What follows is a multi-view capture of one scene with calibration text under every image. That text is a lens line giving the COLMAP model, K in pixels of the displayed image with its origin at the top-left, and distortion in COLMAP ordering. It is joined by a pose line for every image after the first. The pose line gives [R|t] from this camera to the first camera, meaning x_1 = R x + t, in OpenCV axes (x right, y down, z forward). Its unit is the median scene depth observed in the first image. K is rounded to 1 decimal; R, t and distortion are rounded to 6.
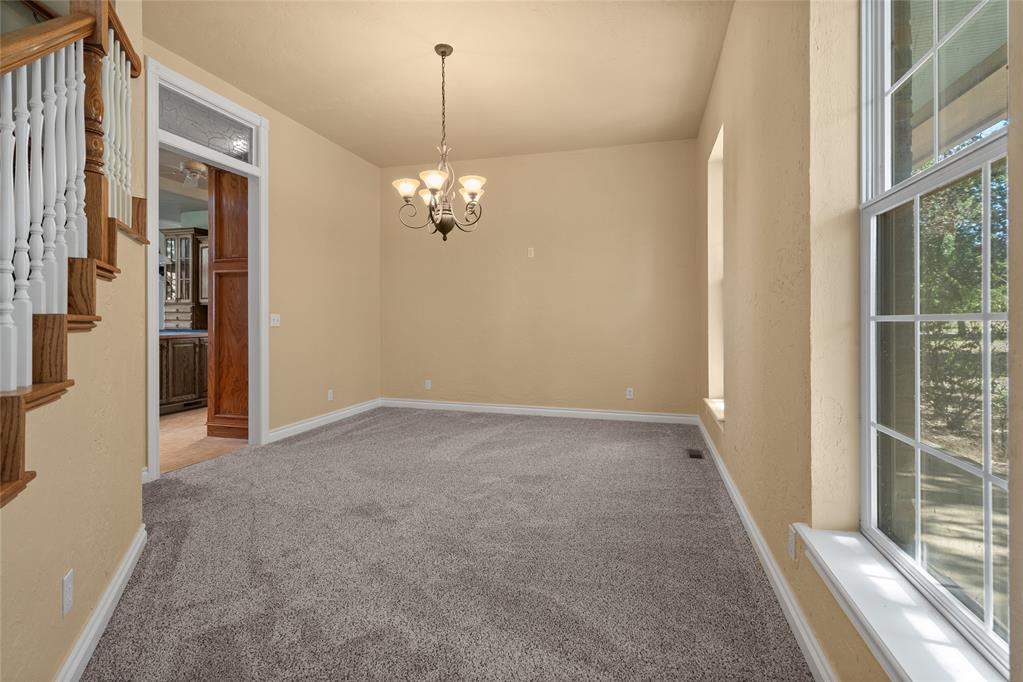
lens RADIAL K [[474.5, 0, 504.7], [0, 474.5, 313.2], [0, 0, 1]] dist [-0.001809, 0.002461]
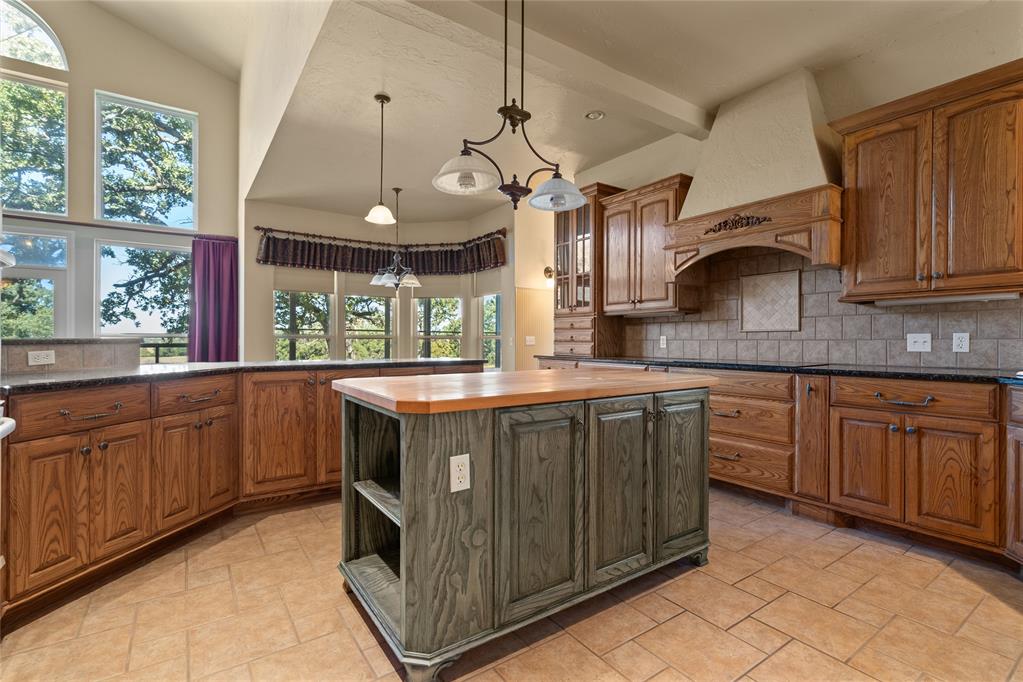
lens RADIAL K [[474.5, 0, 510.4], [0, 474.5, 340.7], [0, 0, 1]] dist [-0.001809, 0.002461]
pose [[0.772845, 0.005551, -0.634571, -0.594987], [0.003217, 0.999915, 0.012664, 0.009678], [0.634587, -0.011829, 0.772761, 0.780488]]
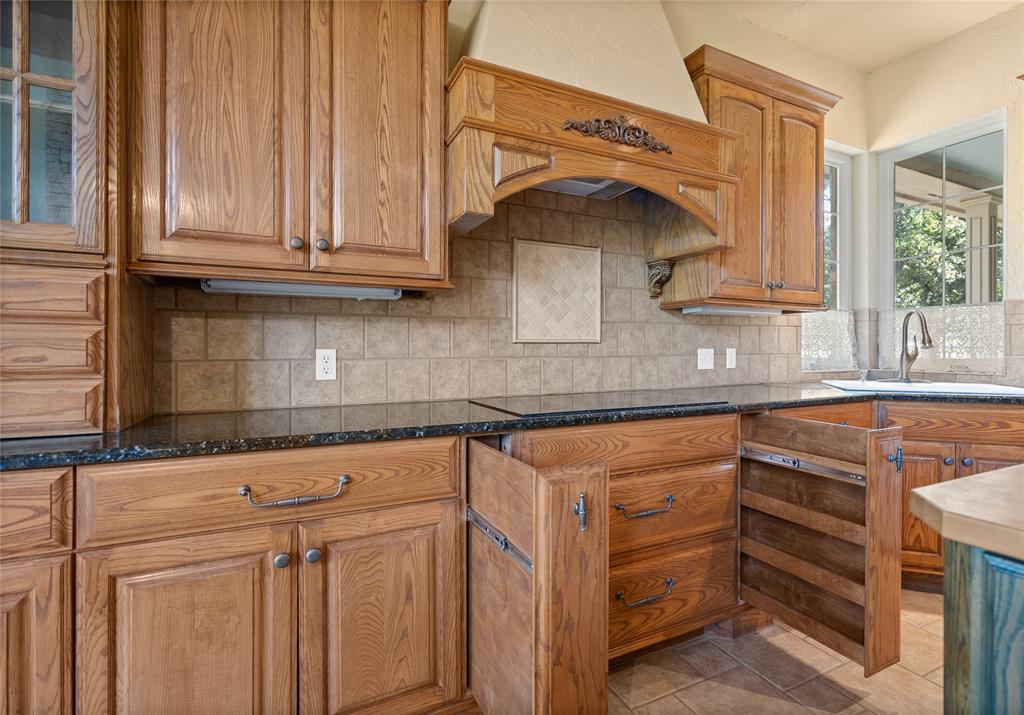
lens RADIAL K [[494.9, 0, 534.2], [0, 494.9, 349.6], [0, 0, 1]] dist [-0.011223, 0.005597]
pose [[0.737820, 0.002129, 0.674994, -1.085540], [-0.011606, 0.999887, 0.009532, 0.008187], [-0.674898, -0.014867, 0.737762, 1.298421]]
